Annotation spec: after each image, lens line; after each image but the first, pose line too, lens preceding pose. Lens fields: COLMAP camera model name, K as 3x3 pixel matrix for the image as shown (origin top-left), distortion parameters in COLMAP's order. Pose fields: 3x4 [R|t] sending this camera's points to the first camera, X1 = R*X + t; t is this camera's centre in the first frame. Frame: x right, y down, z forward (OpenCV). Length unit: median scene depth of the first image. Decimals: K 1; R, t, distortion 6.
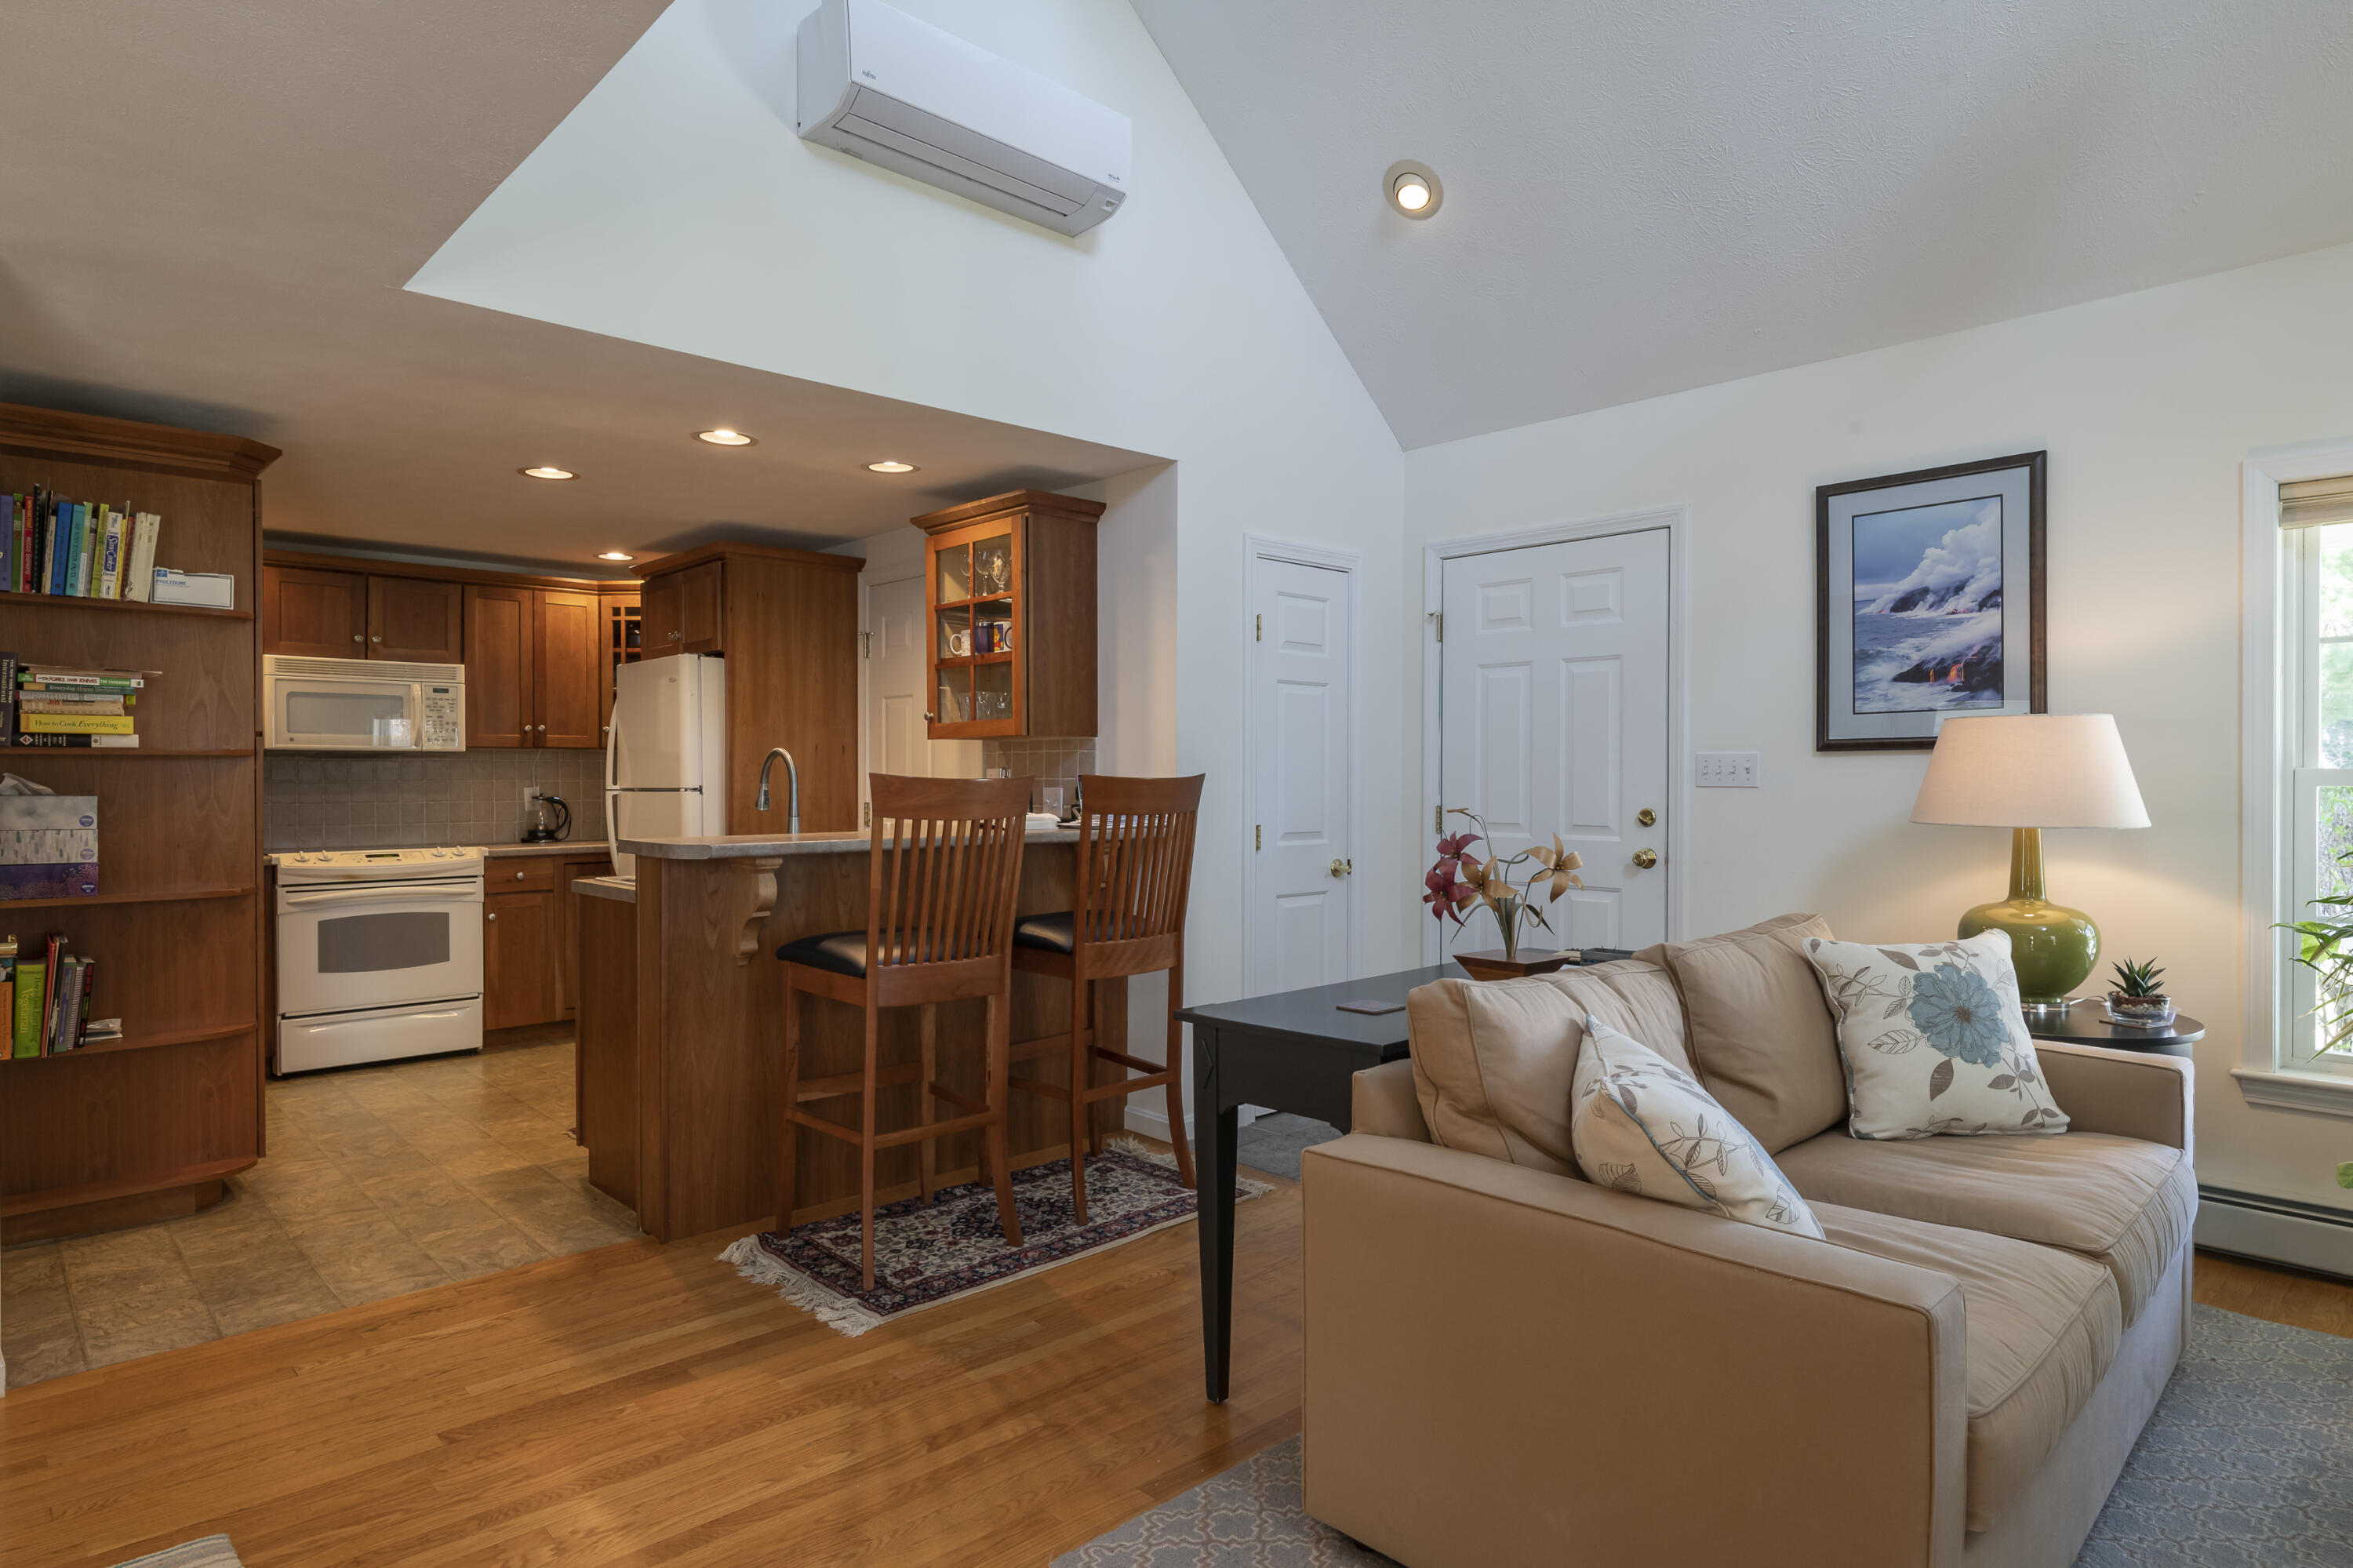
lens RADIAL K [[1297.0, 0, 1202.1], [0, 1297.0, 787.6], [0, 0, 1]] dist [-0.000909, -0.003118]
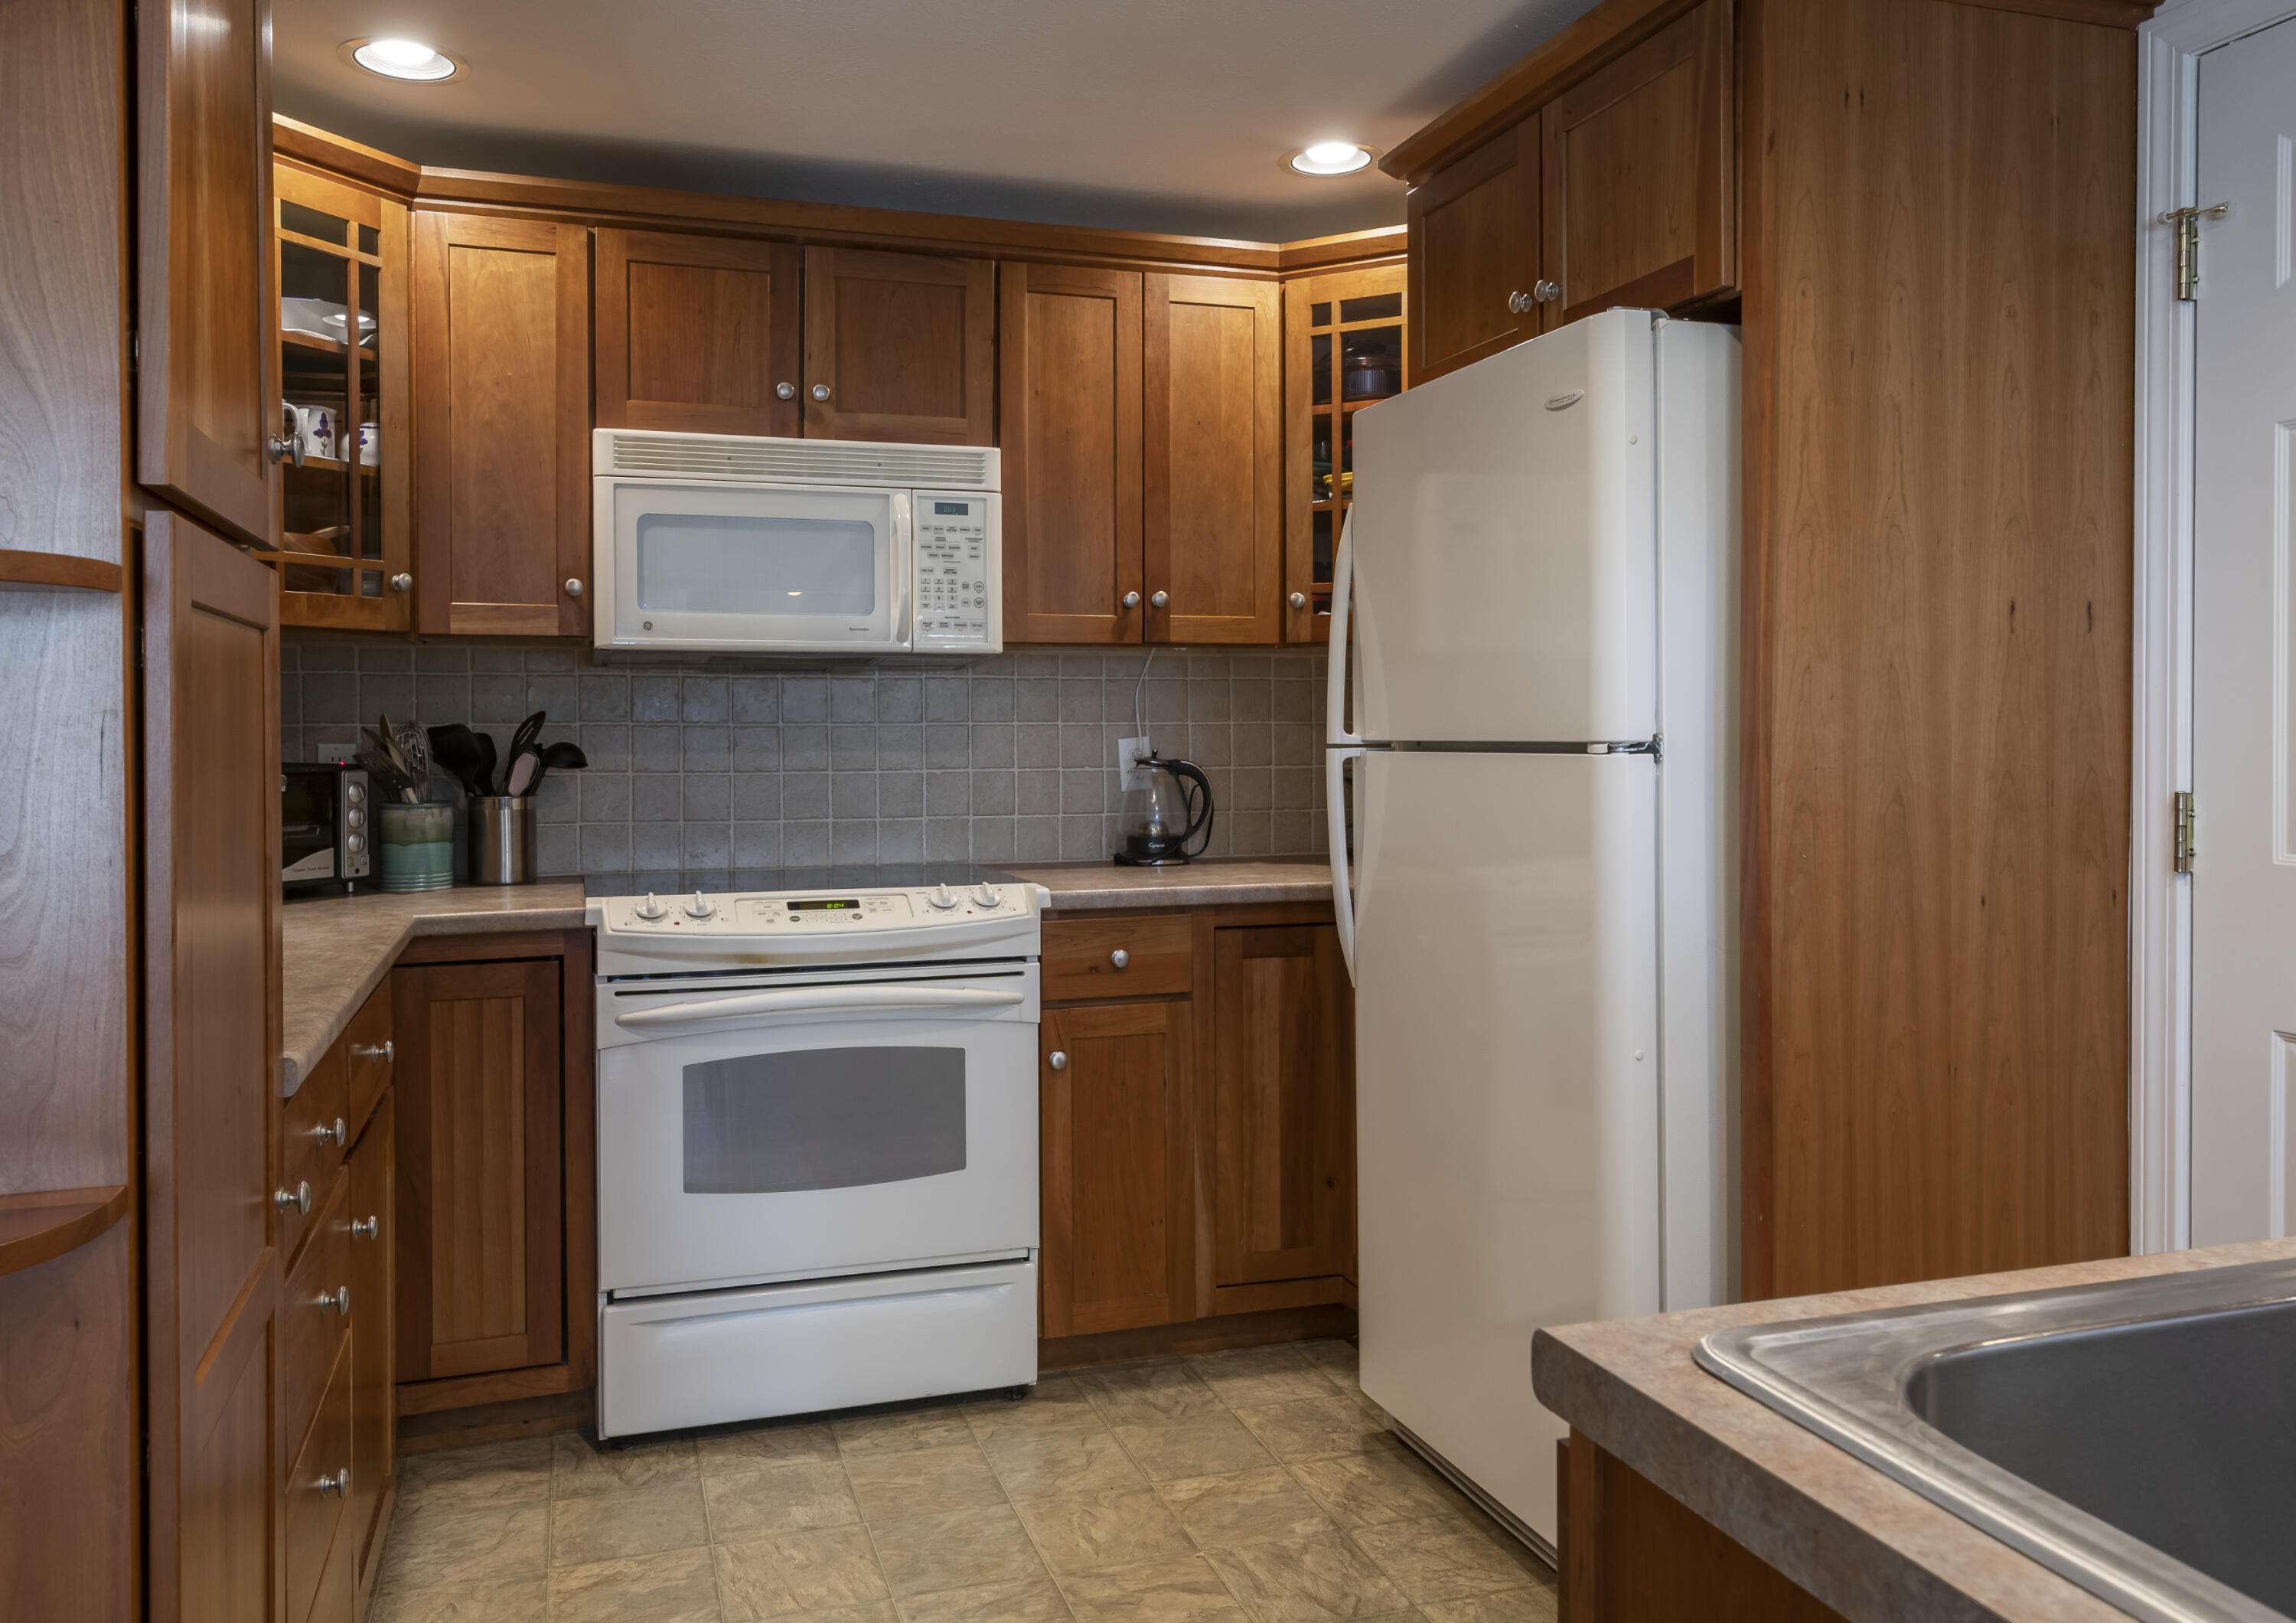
lens RADIAL K [[1658.9, 0, 1085.6], [0, 1658.9, 747.4], [0, 0, 1]] dist [0.026730, -0.000055]
pose [[0.889689, 0.005233, -0.456537, -0.304963], [-0.002274, 0.999973, 0.007030, -0.000939], [0.456561, -0.005216, 0.889677, 0.545079]]
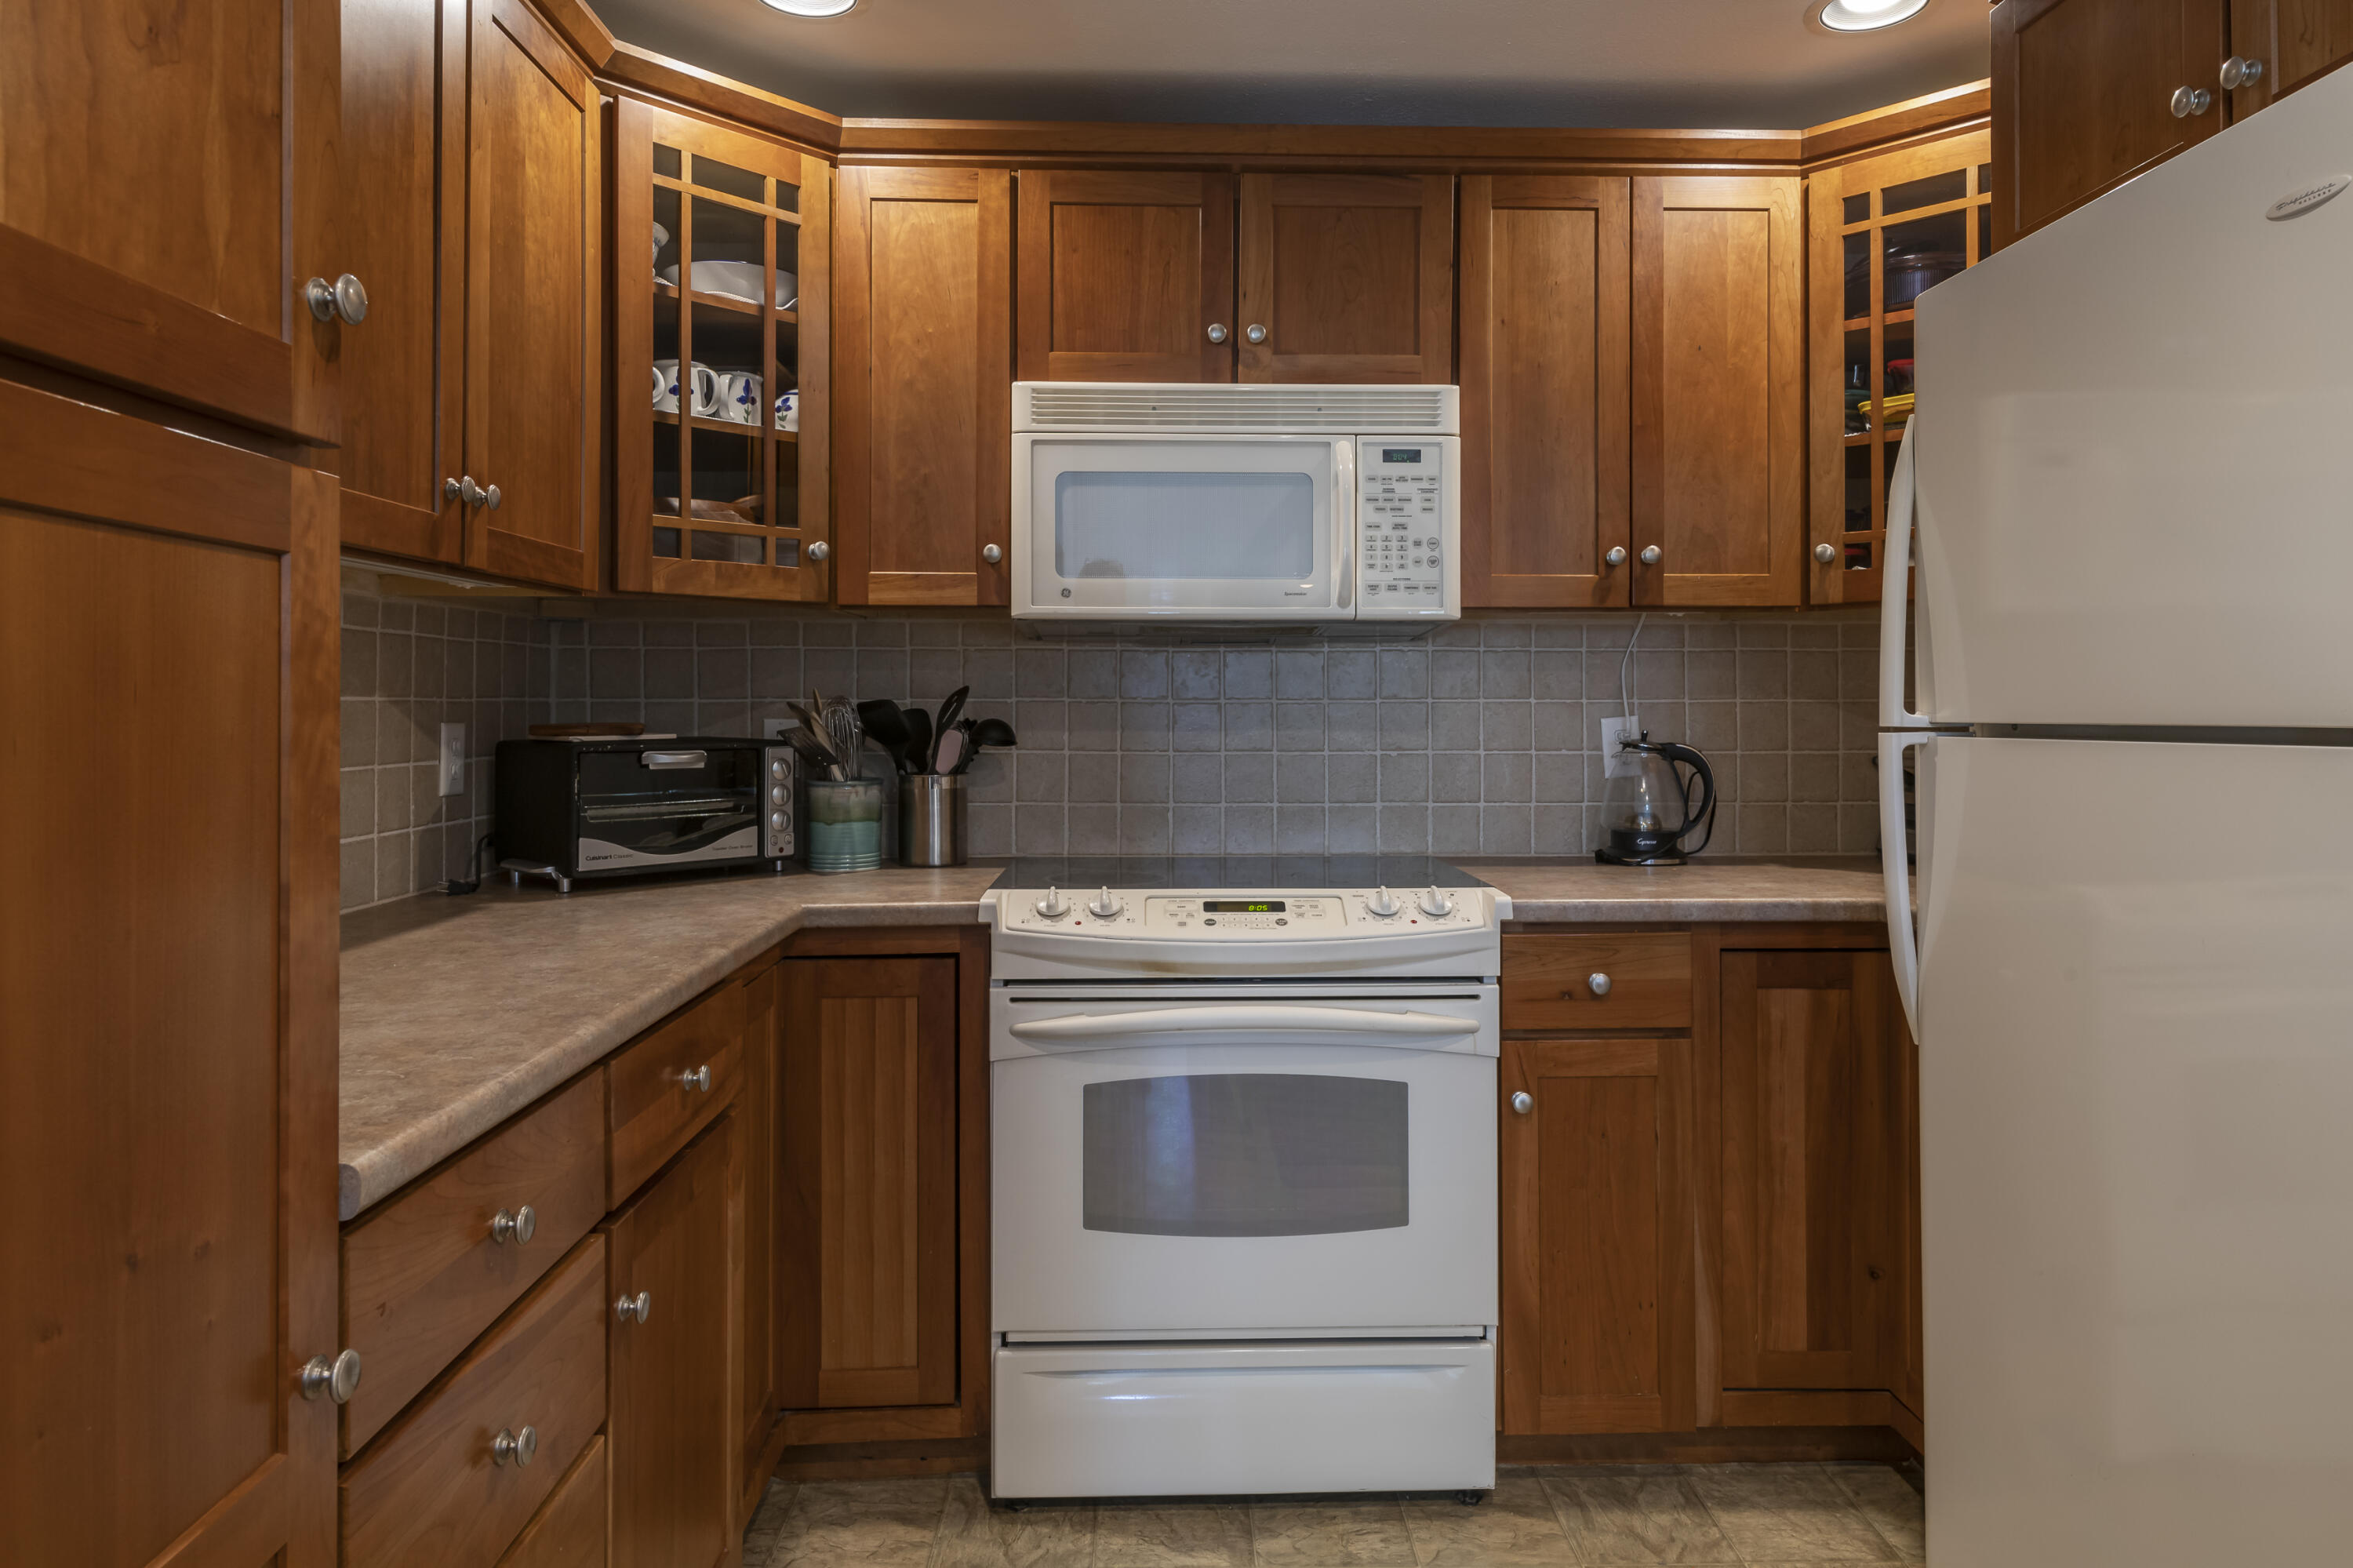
lens RADIAL K [[1426.3, 0, 1183.4], [0, 1426.3, 700.2], [0, 0, 1]] dist [0.007533, -0.001421]
pose [[0.733800, -0.000845, -0.679366, -0.360108], [-0.007021, 0.999936, -0.008827, -0.000701], [0.679330, 0.011247, 0.733747, 0.666763]]
